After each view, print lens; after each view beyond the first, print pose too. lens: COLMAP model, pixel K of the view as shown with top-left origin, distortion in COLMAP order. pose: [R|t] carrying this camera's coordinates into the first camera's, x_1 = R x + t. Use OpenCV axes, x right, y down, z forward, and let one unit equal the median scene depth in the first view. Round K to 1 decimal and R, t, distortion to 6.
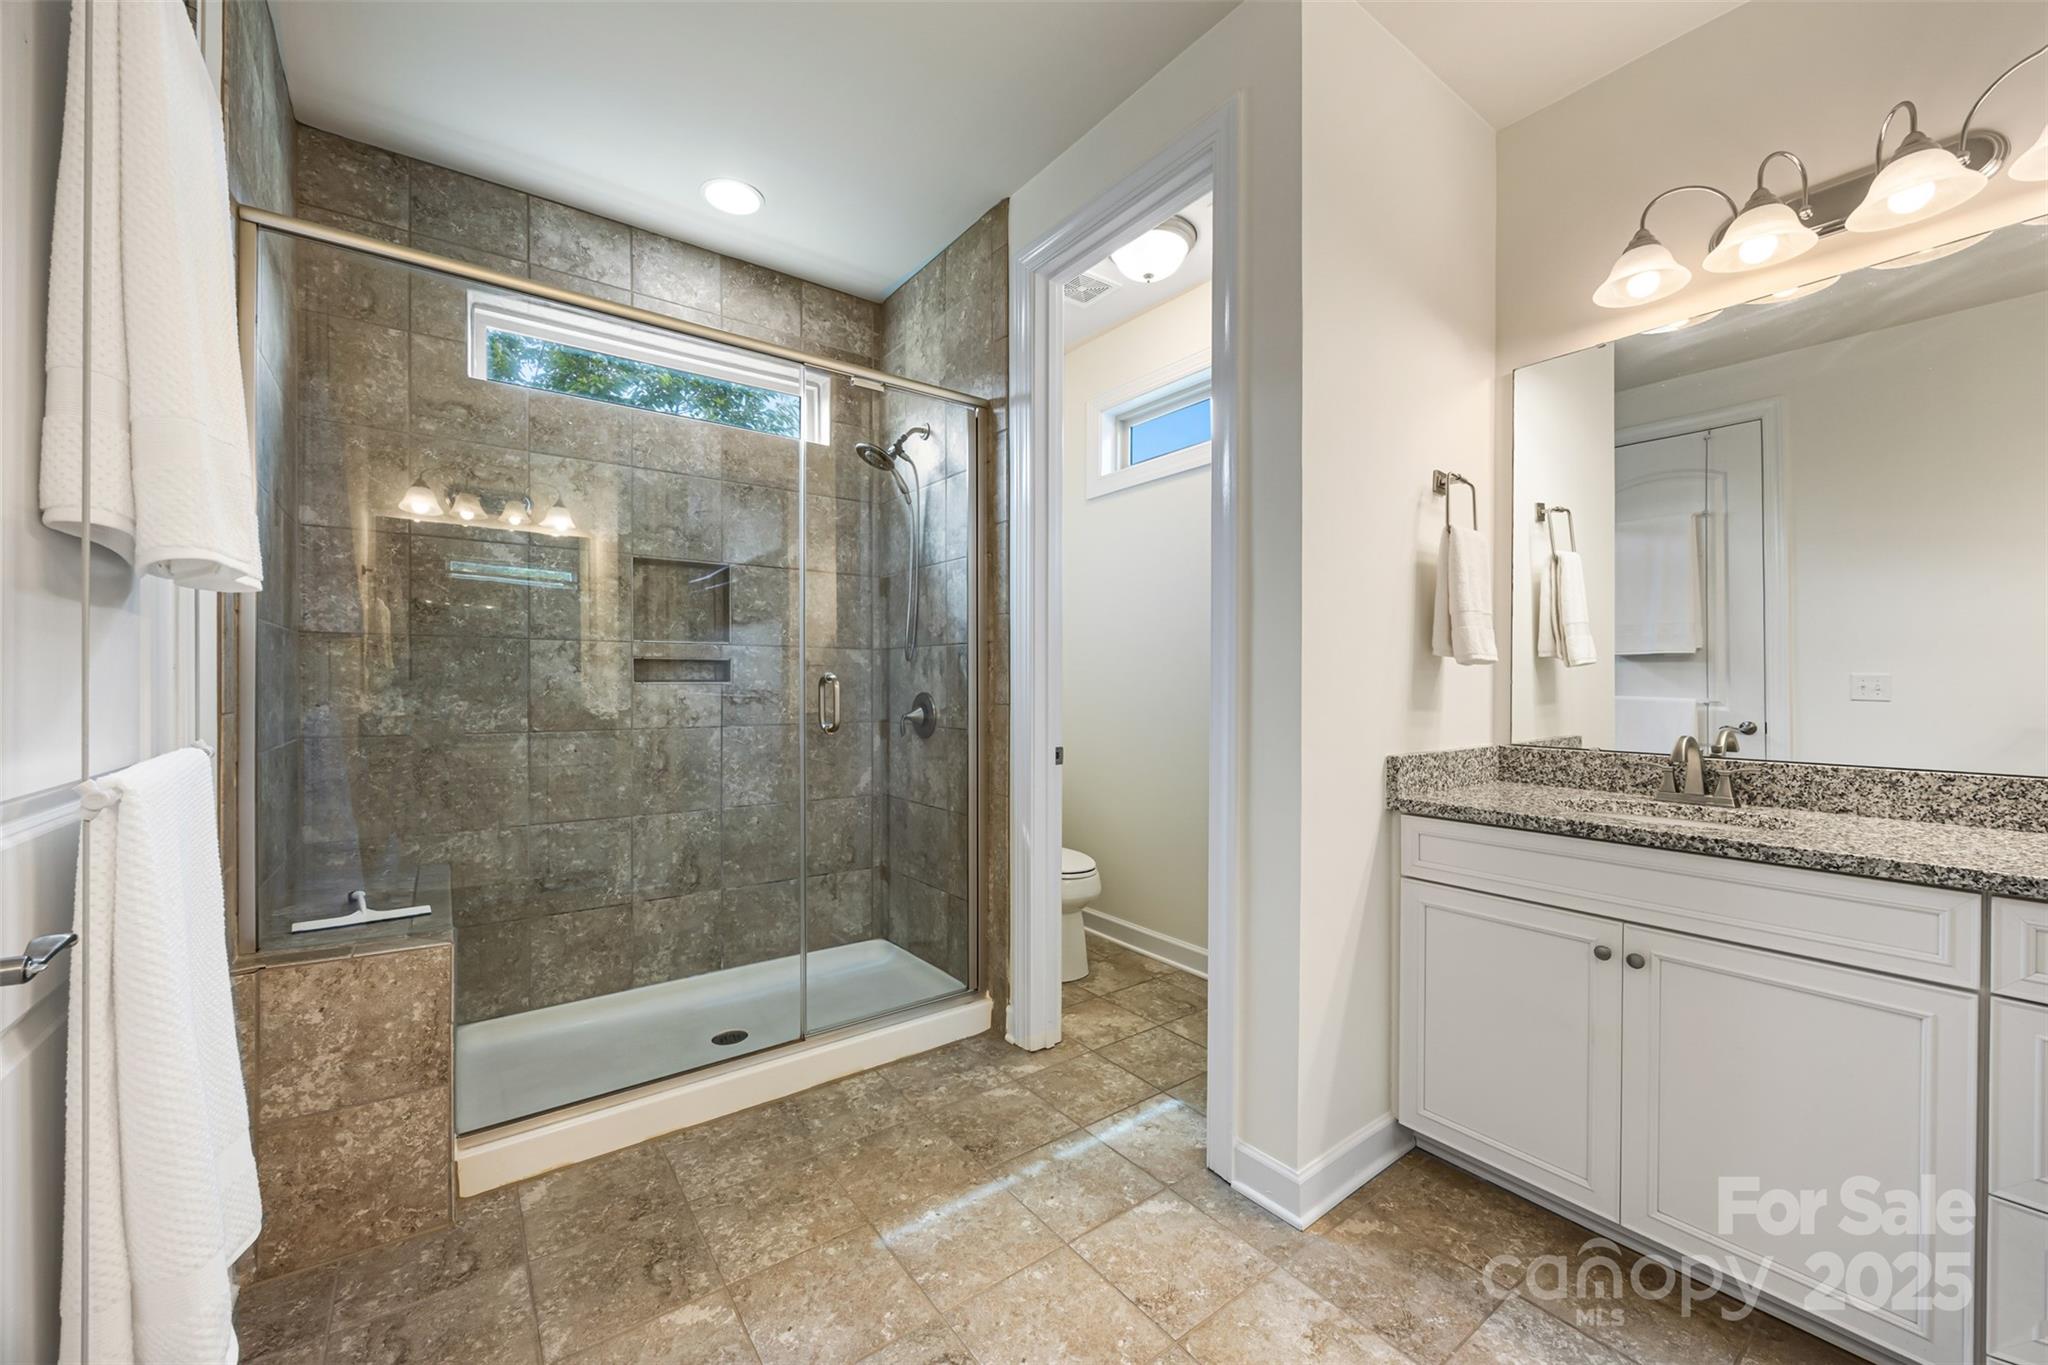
lens RADIAL K [[763.2, 0, 1021.6], [0, 763.2, 681.3], [0, 0, 1]] dist [-0.015431, 0.000095]
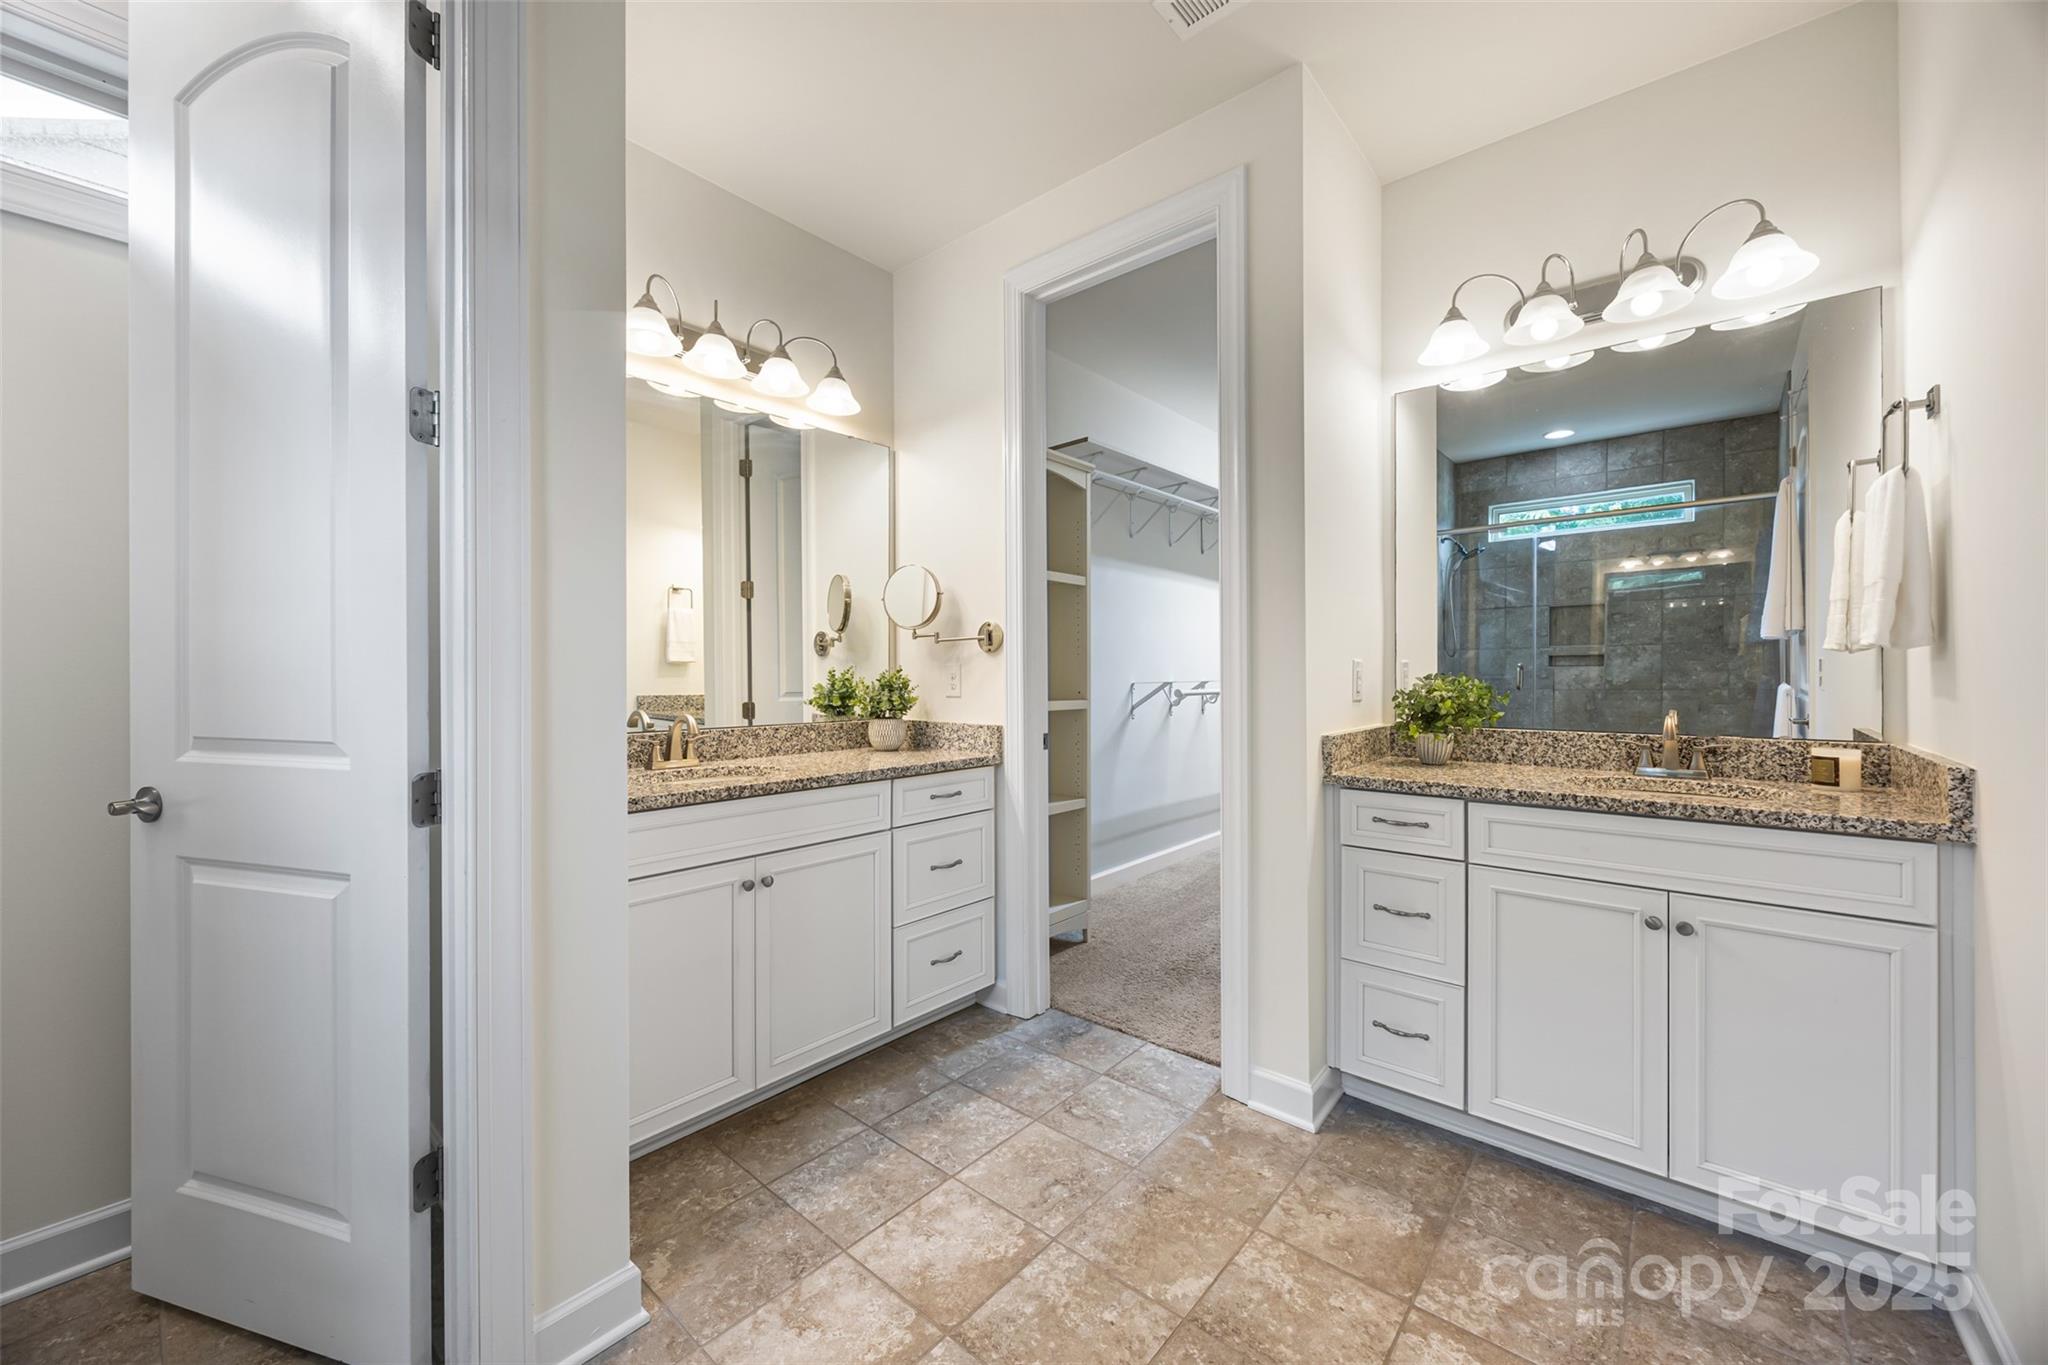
lens RADIAL K [[763.2, 0, 1022.3], [0, 763.2, 676.3], [0, 0, 1]] dist [-0.015431, 0.000095]
pose [[-0.220240, -0.004309, 0.975436, -0.575217], [0.001272, 0.999988, 0.004704, 0.002512], [-0.975445, 0.002277, -0.220232, 0.828066]]
